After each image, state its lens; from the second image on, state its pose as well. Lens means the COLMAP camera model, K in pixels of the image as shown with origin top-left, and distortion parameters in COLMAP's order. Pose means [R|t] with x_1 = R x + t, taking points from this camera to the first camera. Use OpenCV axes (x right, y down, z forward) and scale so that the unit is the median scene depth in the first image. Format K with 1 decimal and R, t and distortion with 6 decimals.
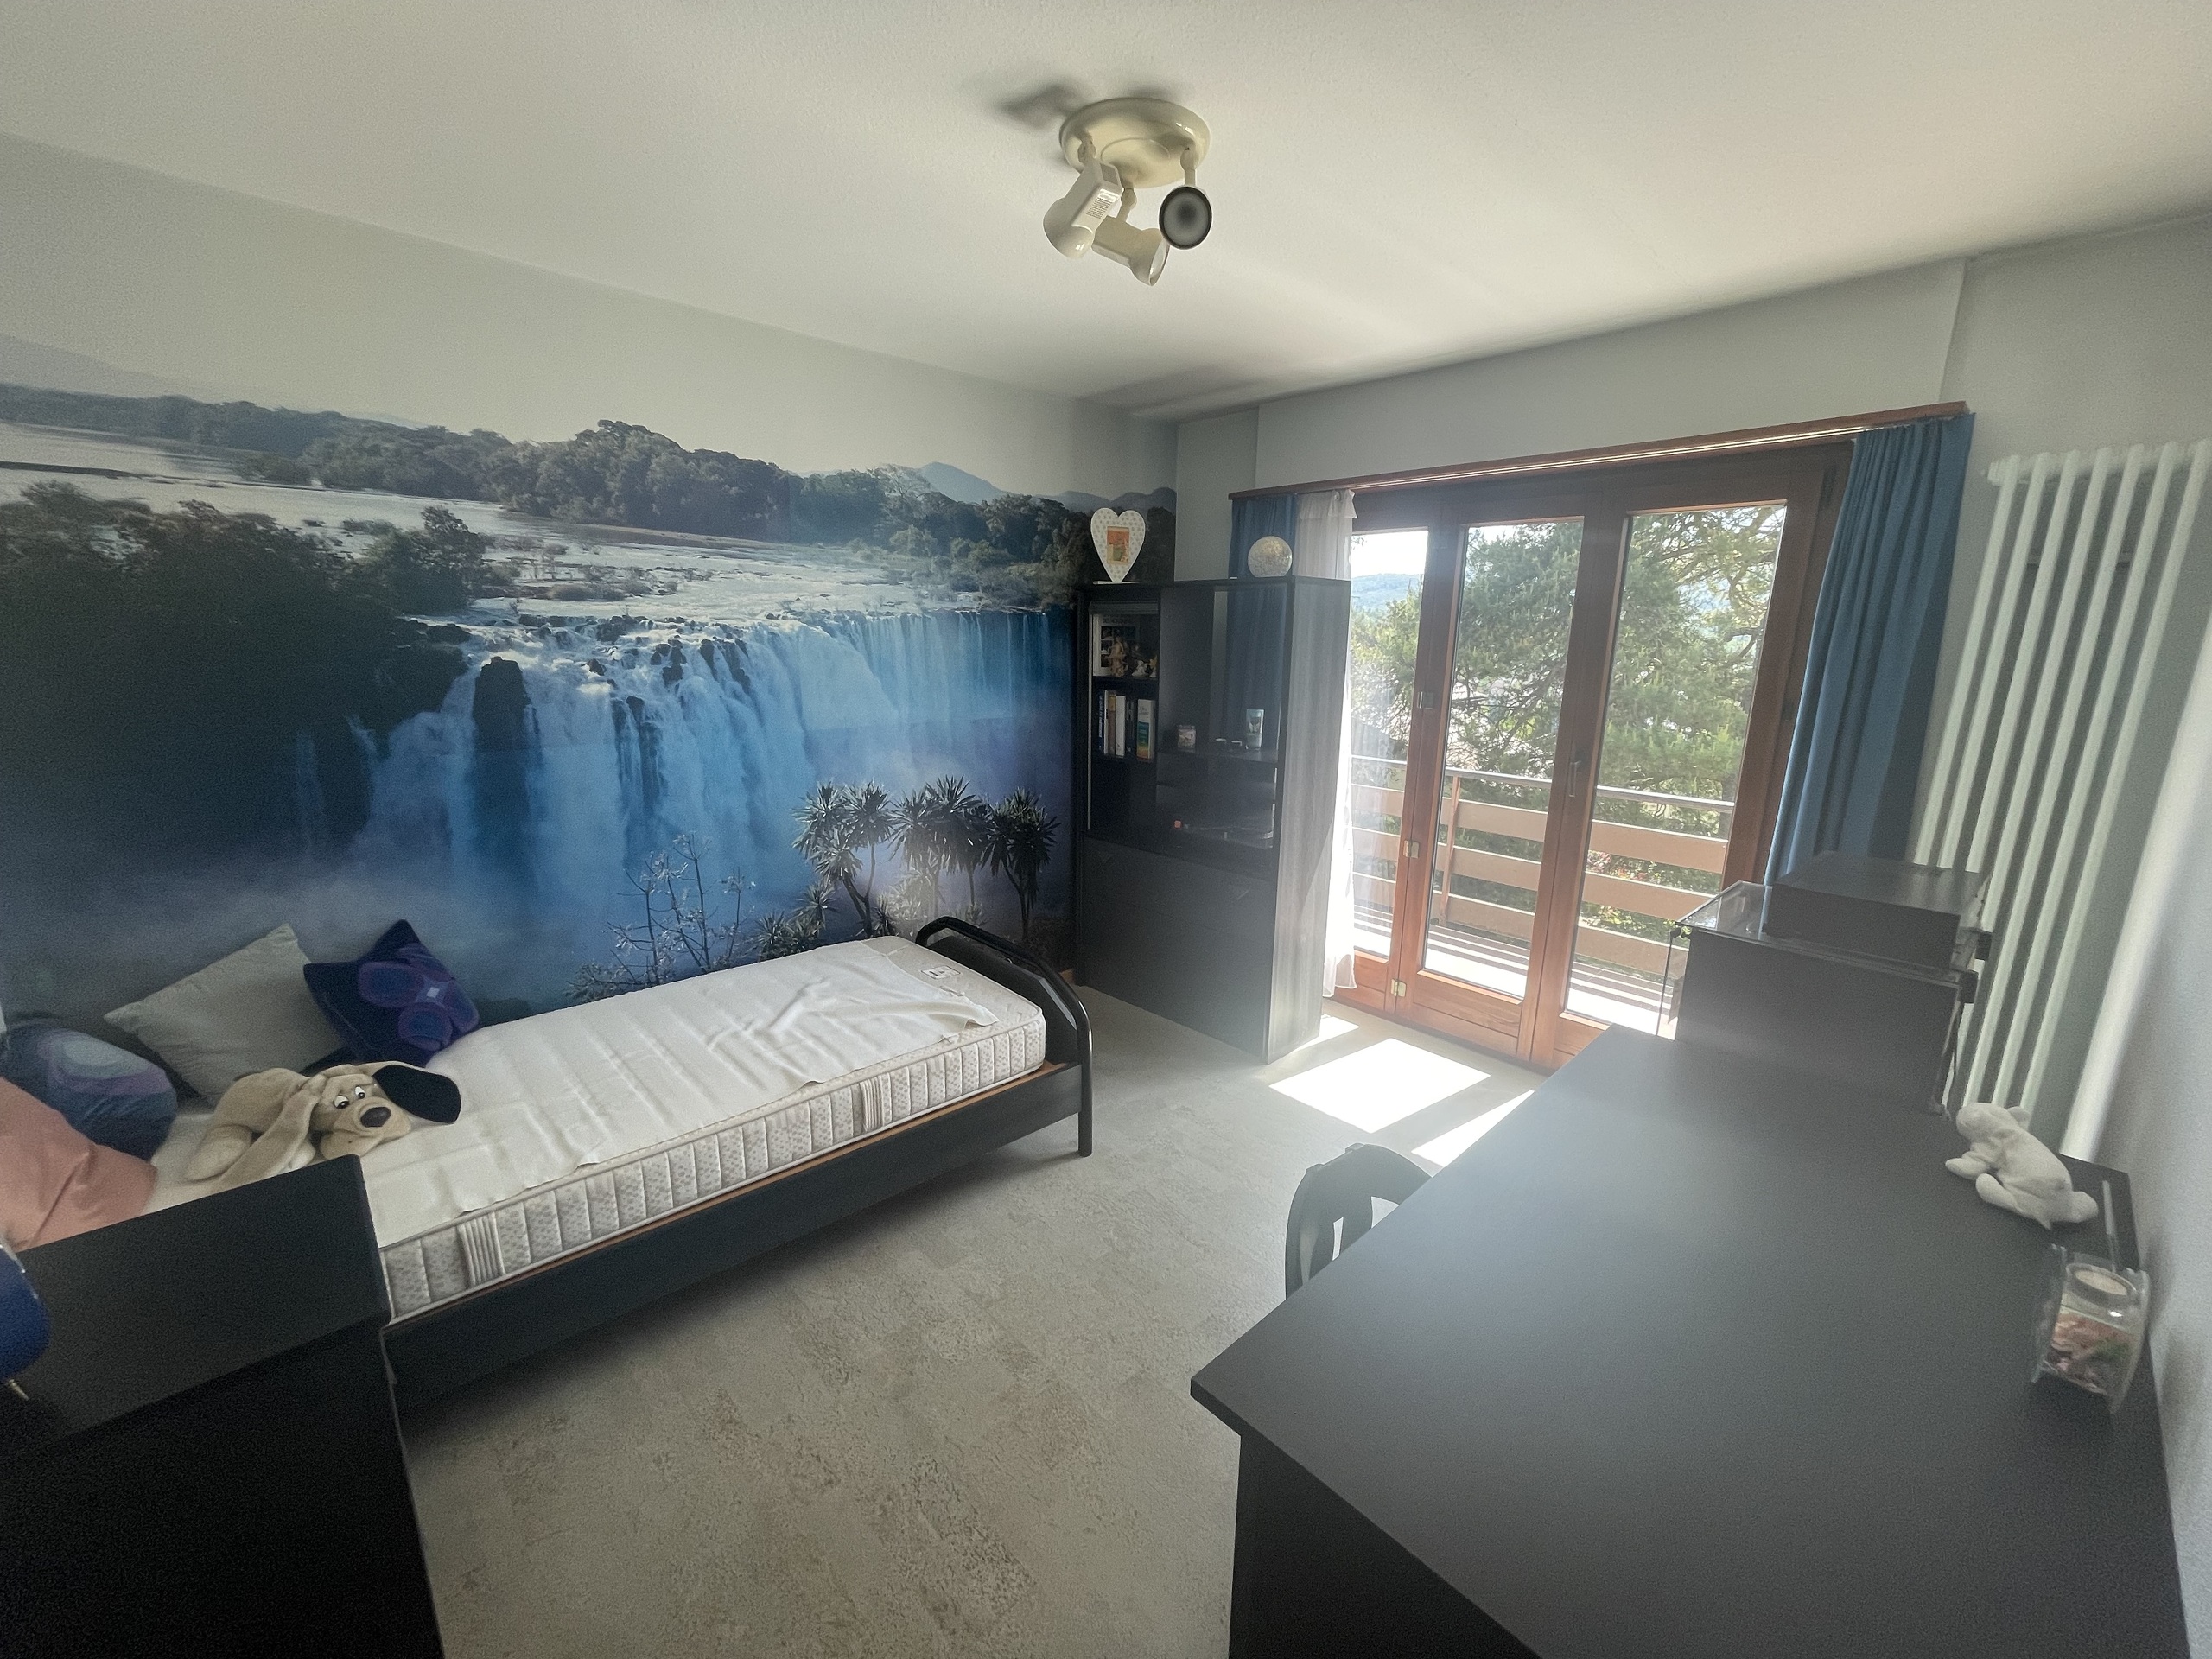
lens RADIAL K [[893.6, 0, 1109.7], [0, 893.6, 827.3], [0, 0, 1]] dist [-0.000520, 0.000211]
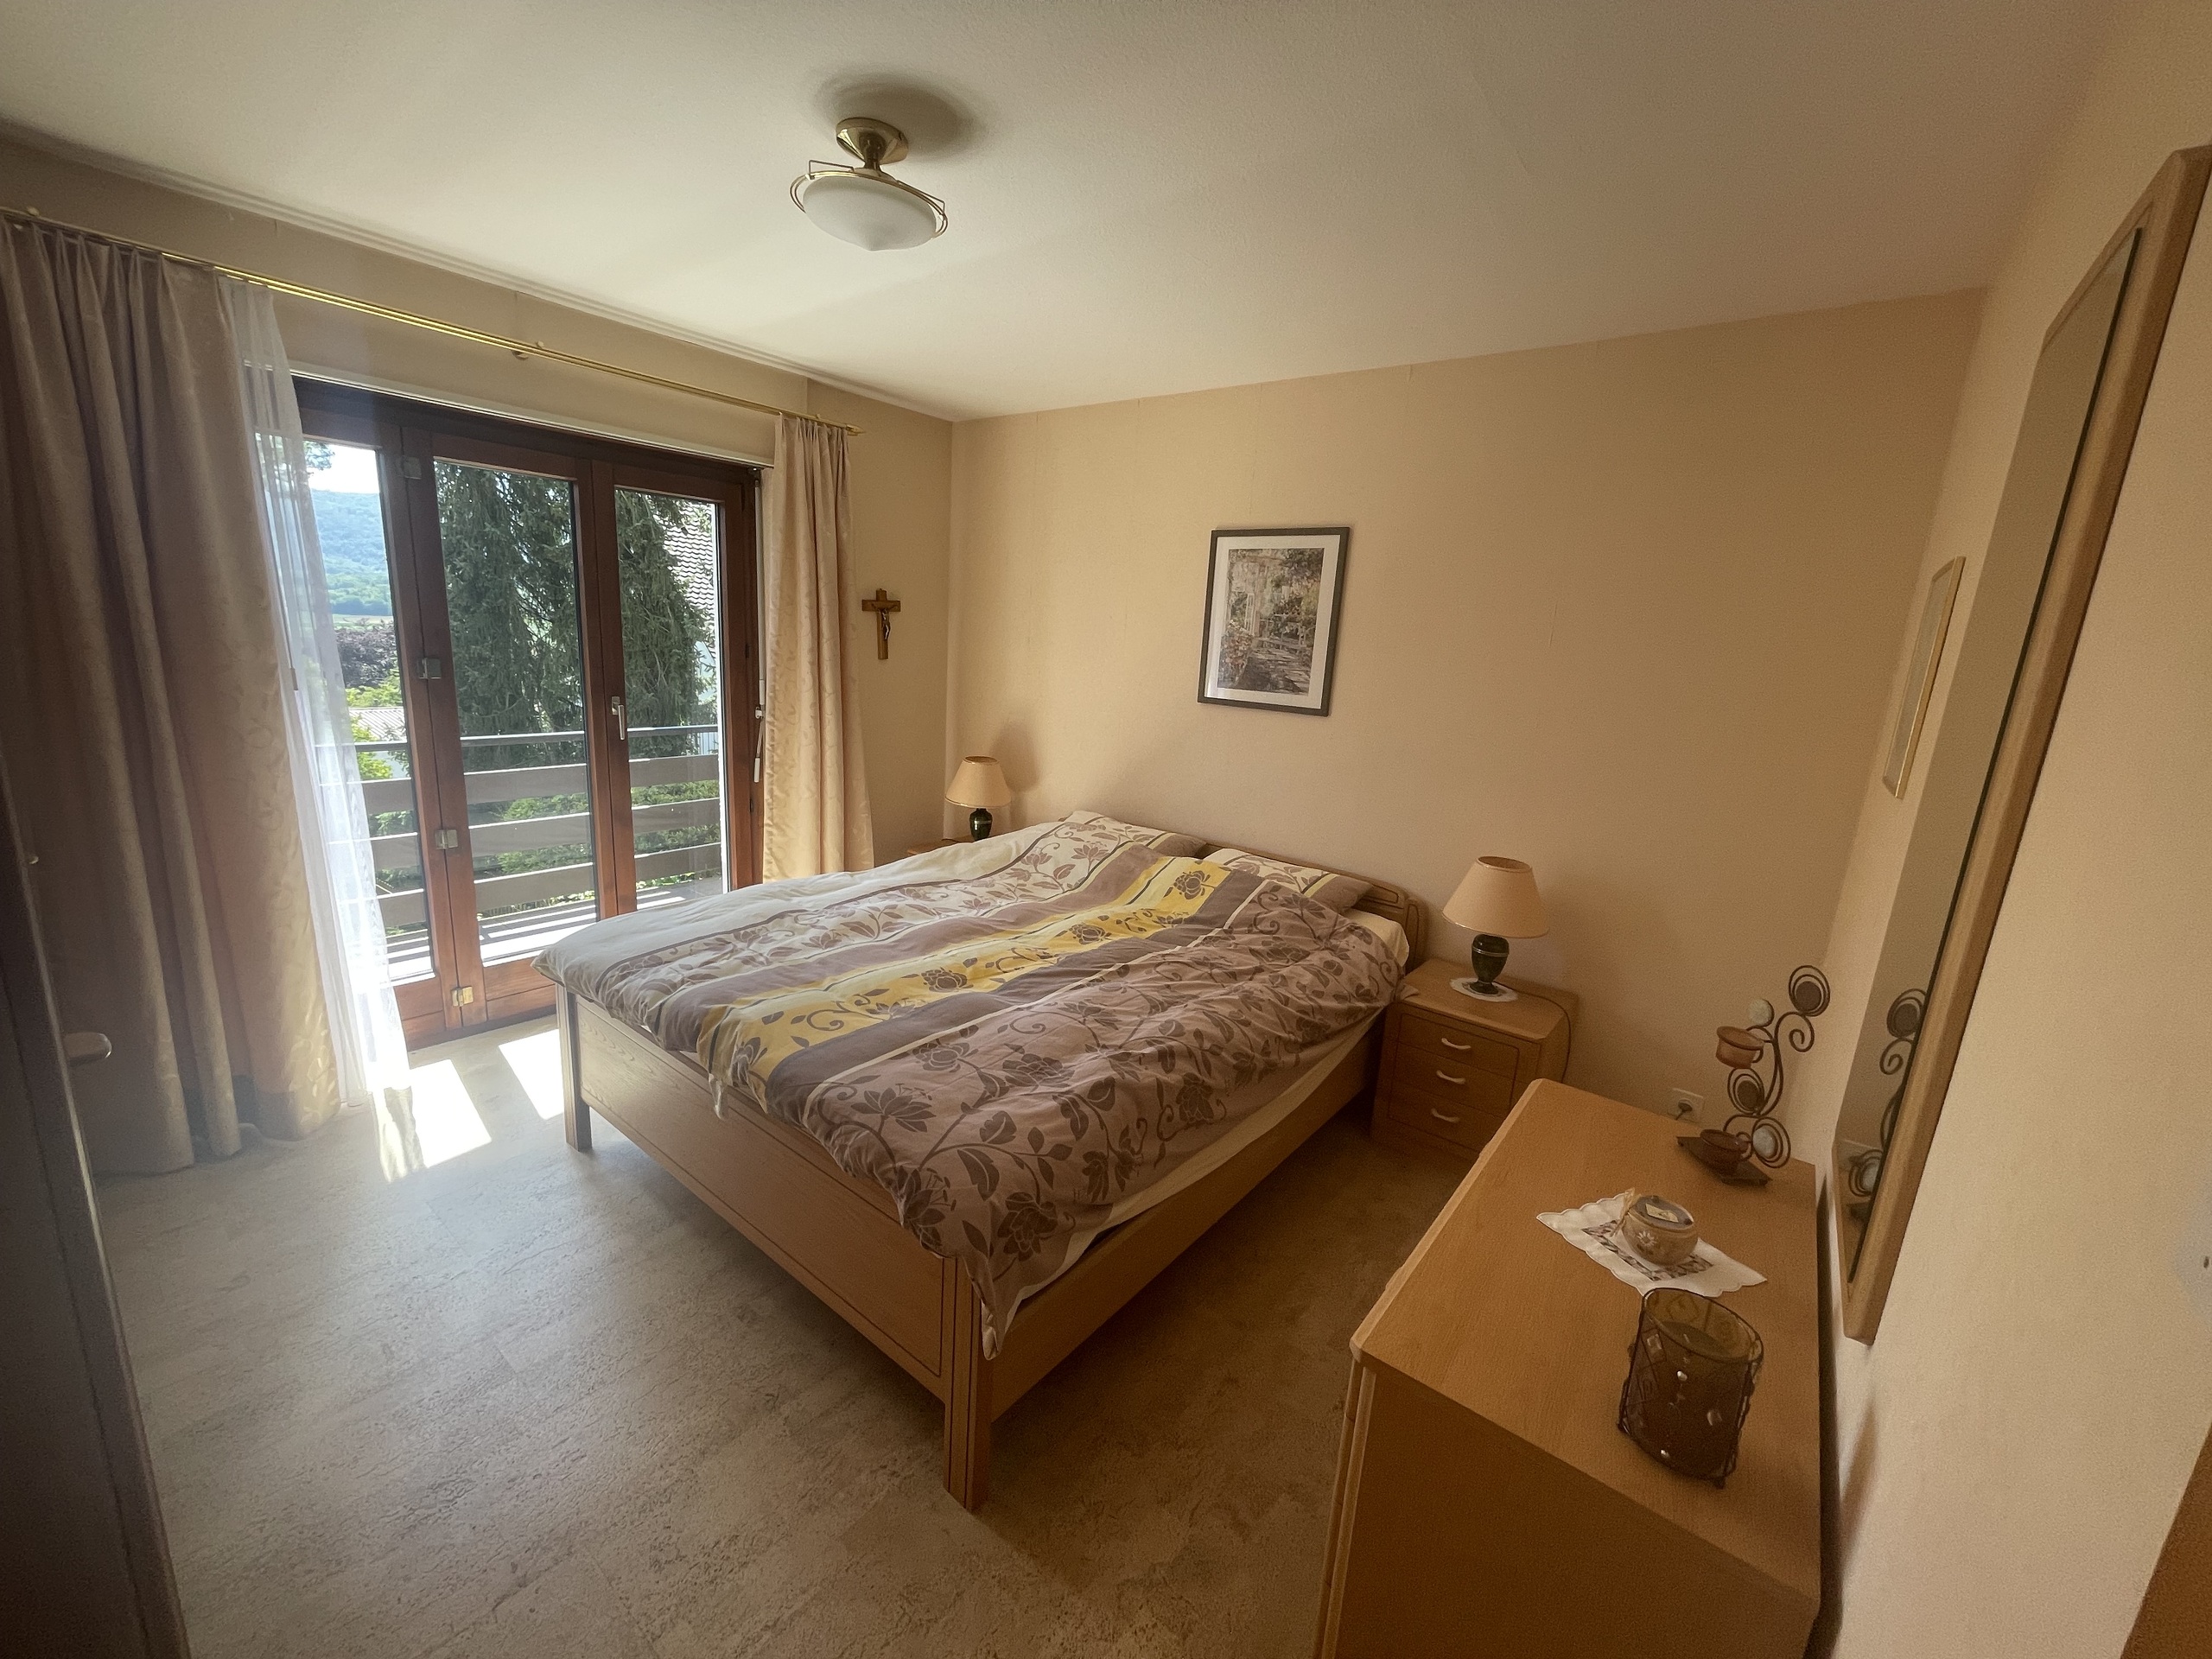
lens RADIAL K [[893.6, 0, 1109.7], [0, 893.6, 827.3], [0, 0, 1]] dist [-0.000520, 0.000211]
pose [[-0.144367, -0.255474, 0.955976, -0.540120], [0.140534, 0.951011, 0.275370, -0.129650], [-0.979494, 0.174102, -0.101392, 0.457072]]
